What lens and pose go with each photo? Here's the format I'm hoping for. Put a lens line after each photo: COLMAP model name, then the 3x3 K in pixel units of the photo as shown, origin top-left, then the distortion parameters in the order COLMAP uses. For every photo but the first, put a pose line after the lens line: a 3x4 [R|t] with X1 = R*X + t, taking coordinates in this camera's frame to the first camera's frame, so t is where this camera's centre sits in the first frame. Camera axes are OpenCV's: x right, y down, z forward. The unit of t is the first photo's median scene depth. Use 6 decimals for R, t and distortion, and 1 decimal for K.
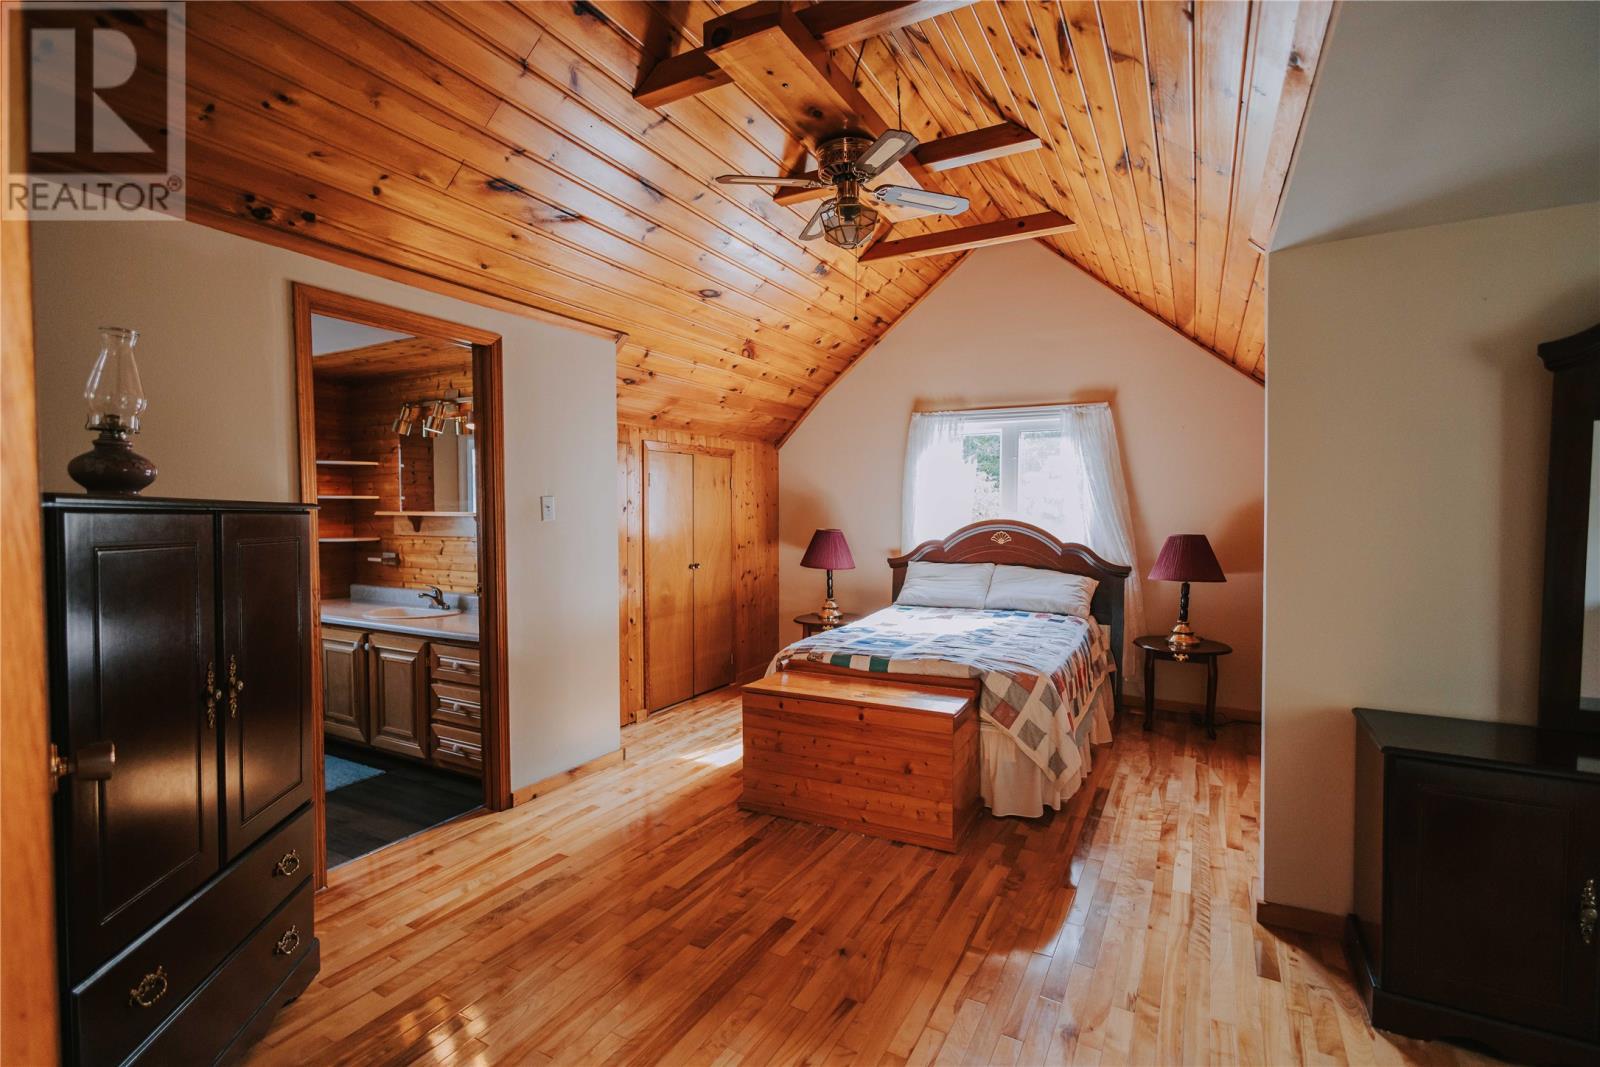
lens RADIAL K [[735.2, 0, 798.3], [0, 735.2, 530.7], [0, 0, 1]] dist [0.001197, -0.000288]
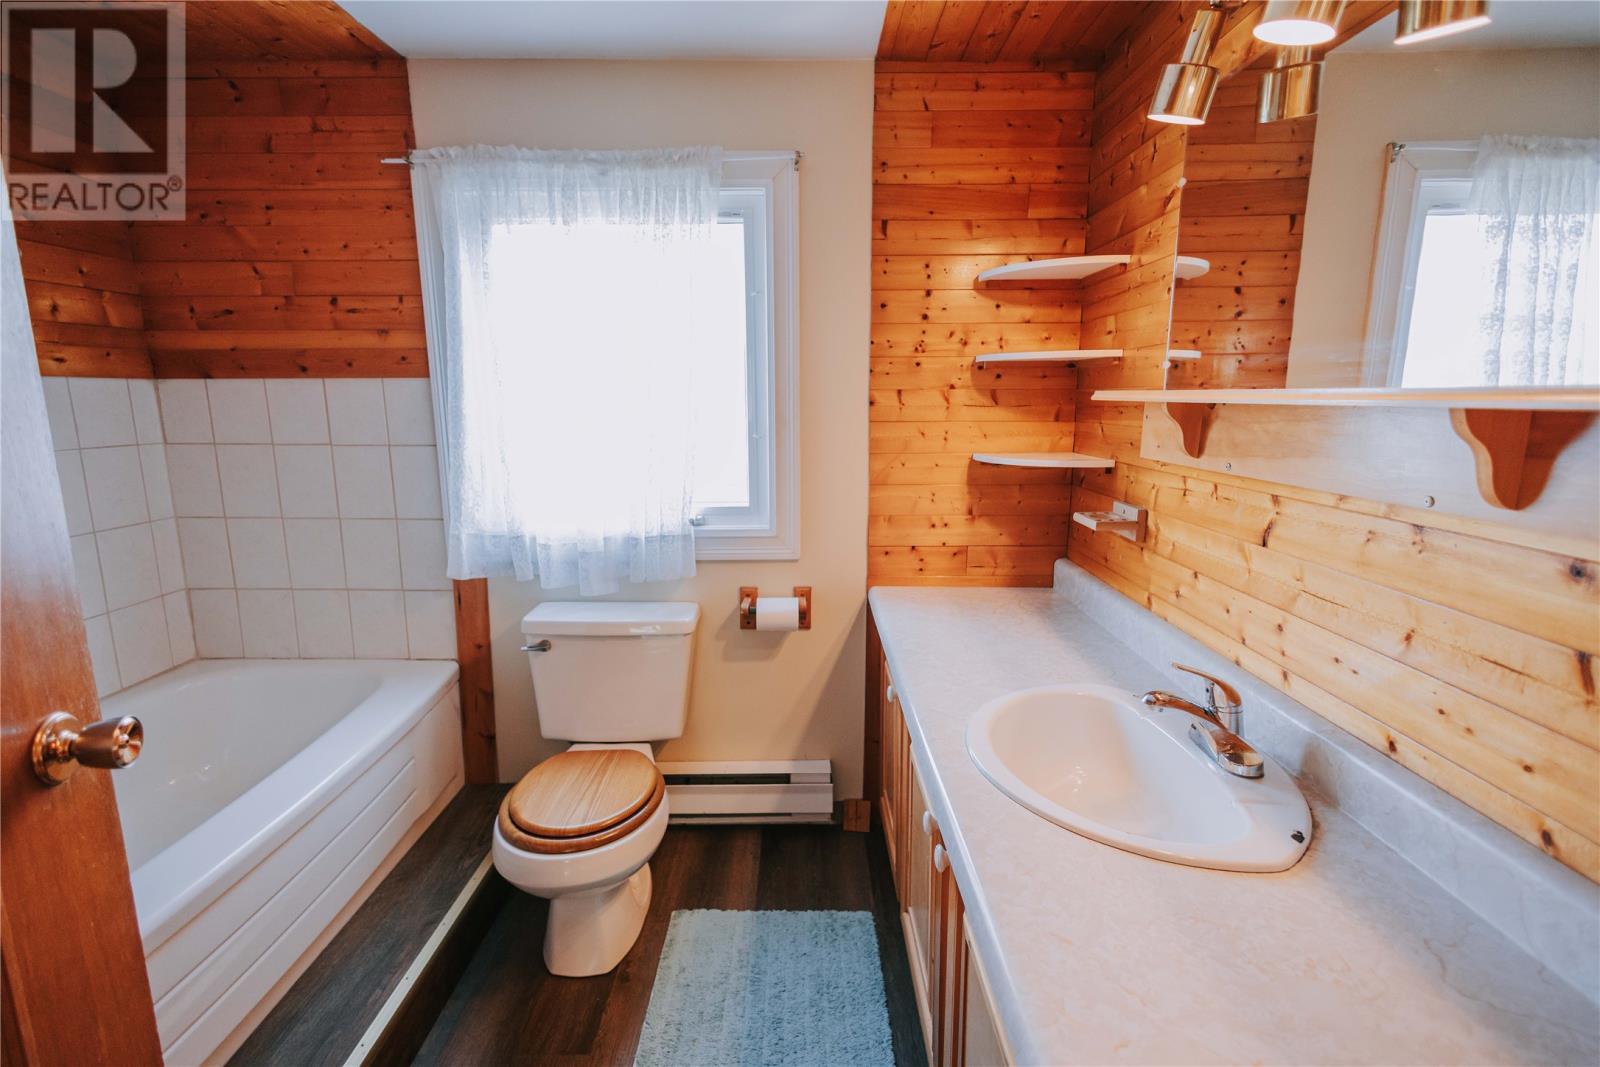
lens RADIAL K [[735.2, 0, 796.9], [0, 735.2, 533.4], [0, 0, 1]] dist [0.001197, -0.000288]
pose [[0.477590, 0.158444, -0.864178, -0.321847], [-0.021598, 0.985424, 0.168738, -0.014687], [0.878317, -0.061923, 0.474051, 0.694580]]
